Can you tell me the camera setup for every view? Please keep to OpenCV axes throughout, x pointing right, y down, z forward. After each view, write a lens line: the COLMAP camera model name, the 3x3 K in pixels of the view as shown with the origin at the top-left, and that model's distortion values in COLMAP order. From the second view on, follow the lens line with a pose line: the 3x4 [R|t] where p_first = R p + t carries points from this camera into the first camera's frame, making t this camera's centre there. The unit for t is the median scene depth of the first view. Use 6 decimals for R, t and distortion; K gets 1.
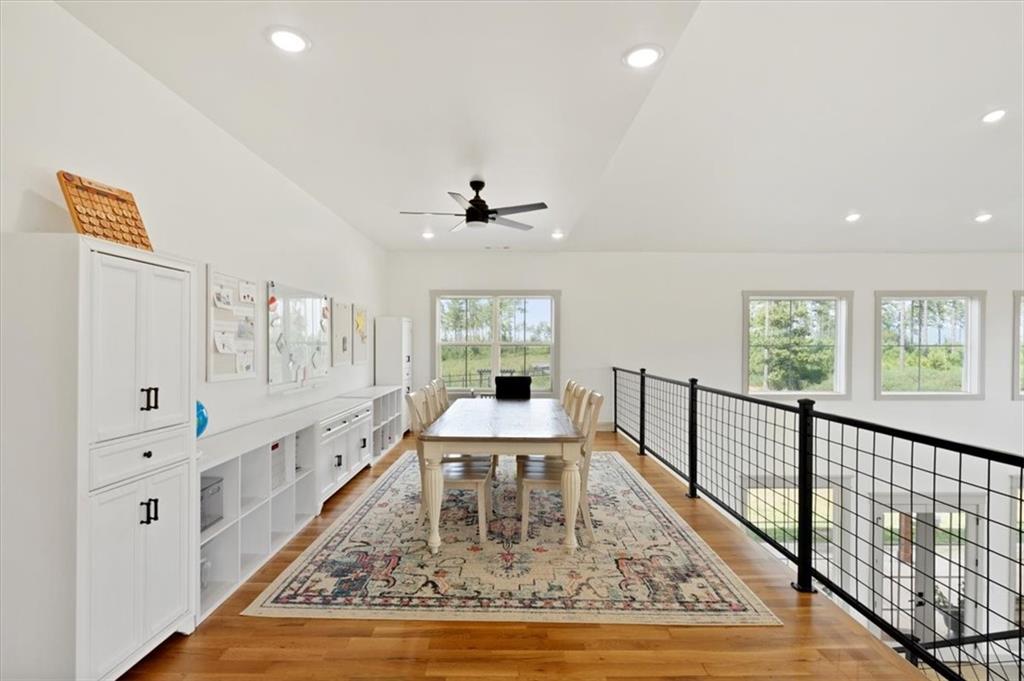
lens RADIAL K [[472.1, 0, 510.8], [0, 472.1, 343.6], [0, 0, 1]] dist [0.000687, 0.000191]
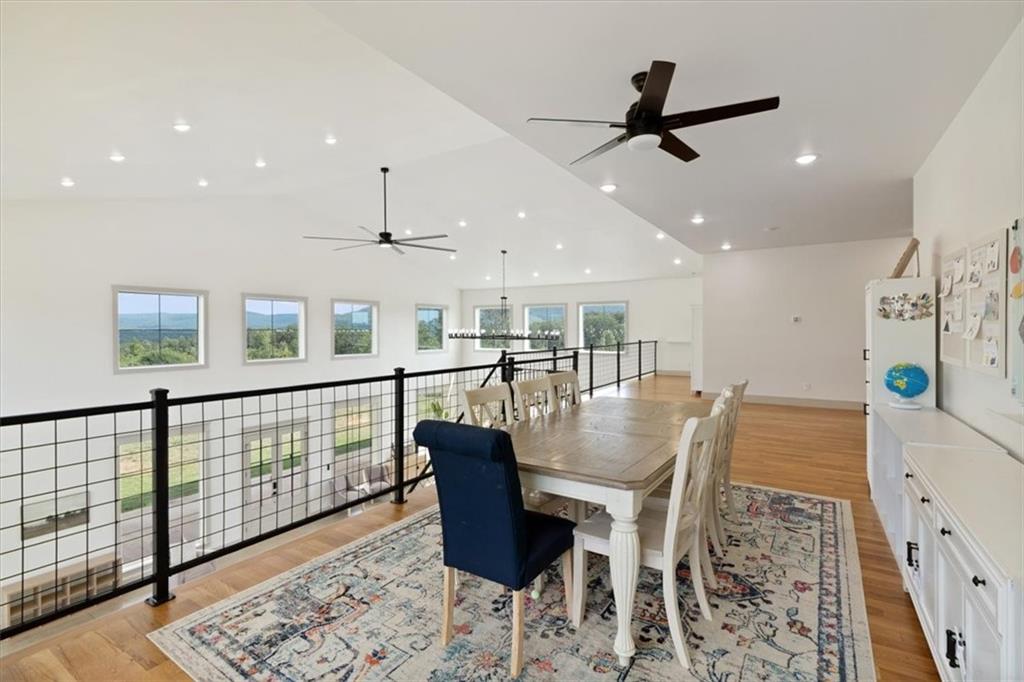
lens RADIAL K [[472.1, 0, 512.6], [0, 472.1, 333.9], [0, 0, 1]] dist [0.000687, 0.000191]
pose [[-0.836426, -0.004705, 0.548060, -0.405419], [0.000746, 0.999952, 0.009724, 0.003403], [-0.548080, 0.008542, -0.836382, 2.407939]]
